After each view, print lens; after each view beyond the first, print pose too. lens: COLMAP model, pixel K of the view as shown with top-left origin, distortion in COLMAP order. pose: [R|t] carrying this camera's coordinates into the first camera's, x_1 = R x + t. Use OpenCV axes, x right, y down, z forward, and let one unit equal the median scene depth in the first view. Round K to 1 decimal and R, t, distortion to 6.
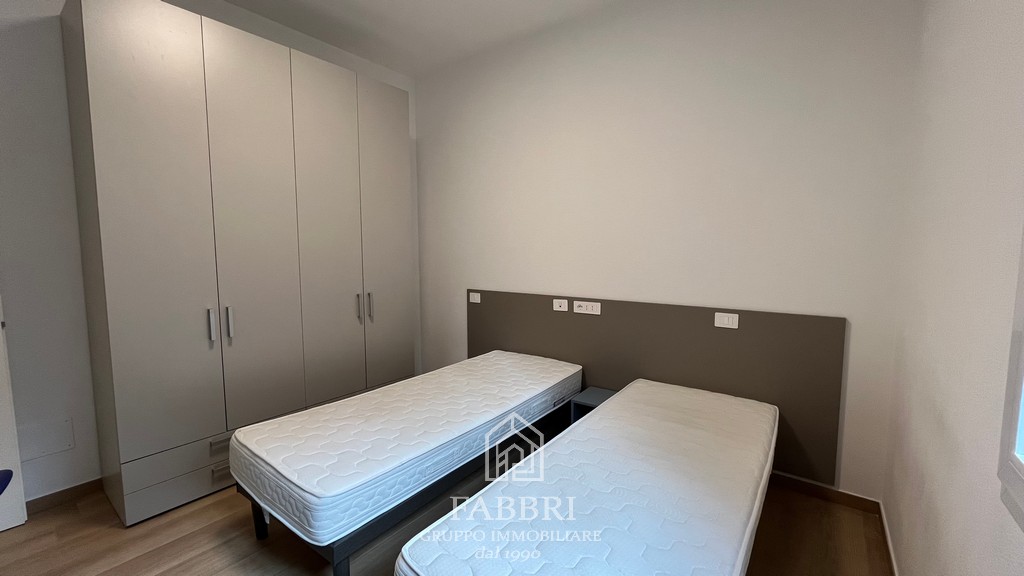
lens RADIAL K [[414.6, 0, 510.5], [0, 414.6, 290.1], [0, 0, 1]] dist [-0.002559, -0.001472]
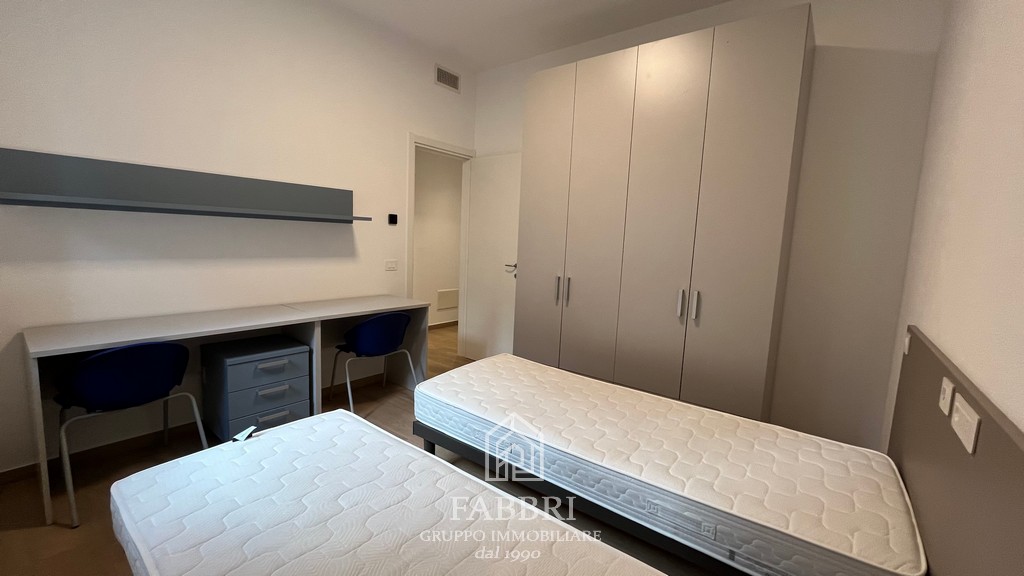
lens RADIAL K [[414.6, 0, 519.5], [0, 414.6, 284.5], [0, 0, 1]] dist [-0.002559, -0.001472]
pose [[-0.031483, 0.105131, -0.993960, 0.701574], [-0.127450, 0.985913, 0.108317, -0.073100], [0.991345, 0.130090, -0.017641, 0.891329]]
